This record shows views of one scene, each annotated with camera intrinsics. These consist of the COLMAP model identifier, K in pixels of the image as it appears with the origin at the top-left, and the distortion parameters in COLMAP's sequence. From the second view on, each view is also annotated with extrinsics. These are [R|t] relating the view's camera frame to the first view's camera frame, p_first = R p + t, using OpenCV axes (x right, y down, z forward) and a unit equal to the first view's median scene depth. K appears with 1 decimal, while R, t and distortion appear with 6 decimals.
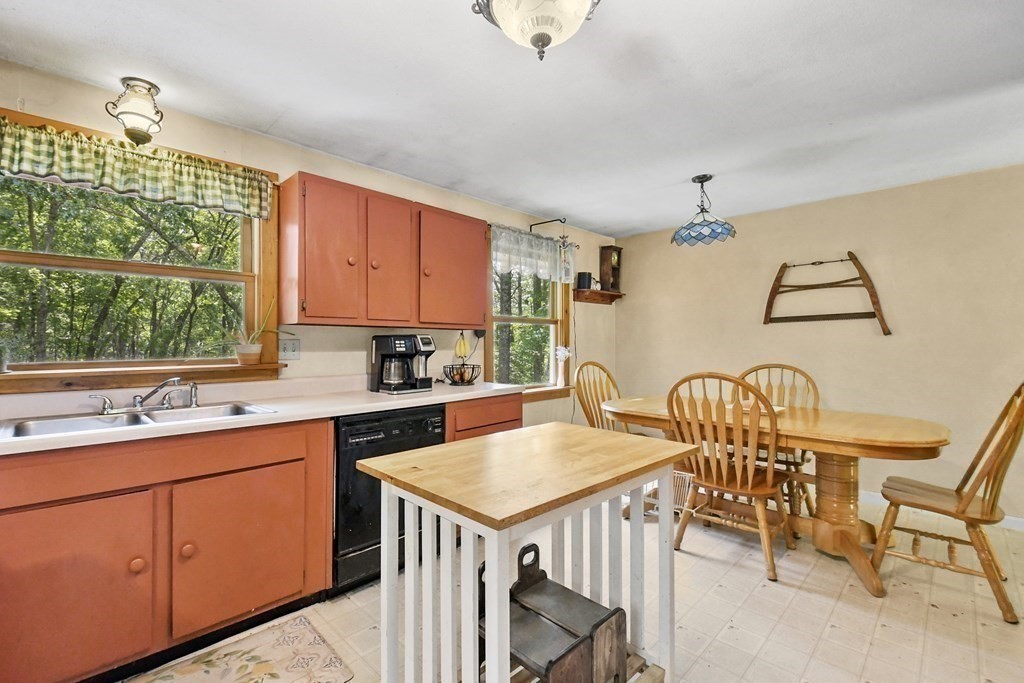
lens RADIAL K [[433.2, 0, 512.0], [0, 433.2, 341.5], [0, 0, 1]] dist [0.001559, 0.000113]
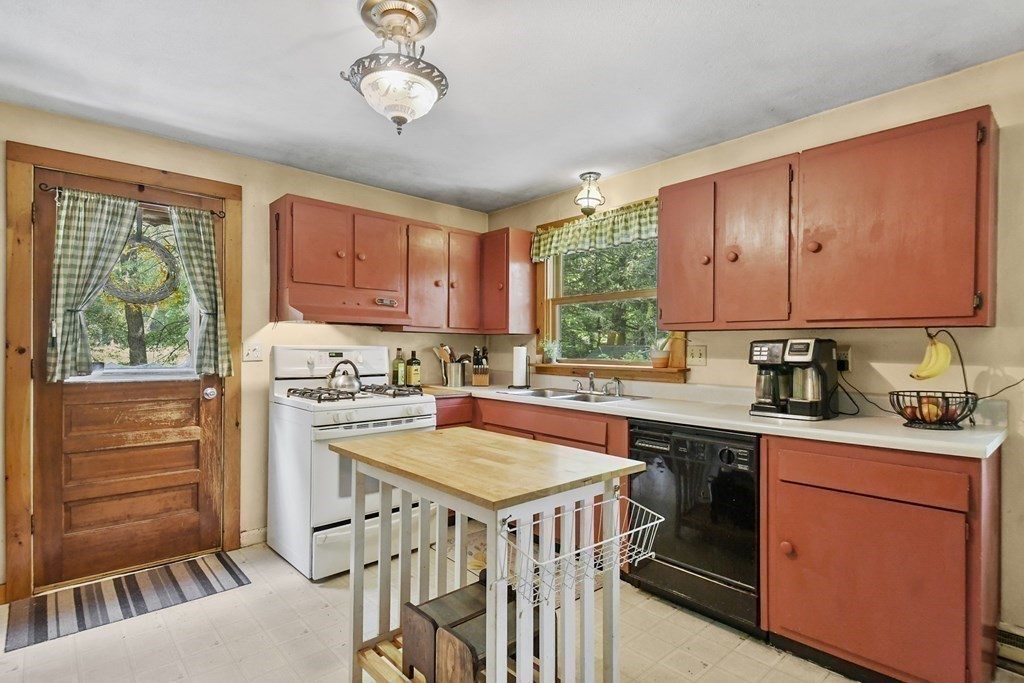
lens RADIAL K [[515.1, 0, 489.1], [0, 515.1, 346.7], [0, 0, 1]] dist [0.032252, -0.019575]
pose [[-0.082378, 0.000281, -0.996601, 0.702452], [-0.002101, 0.999998, 0.000456, -0.001722], [0.996599, 0.002132, -0.082377, 0.589817]]
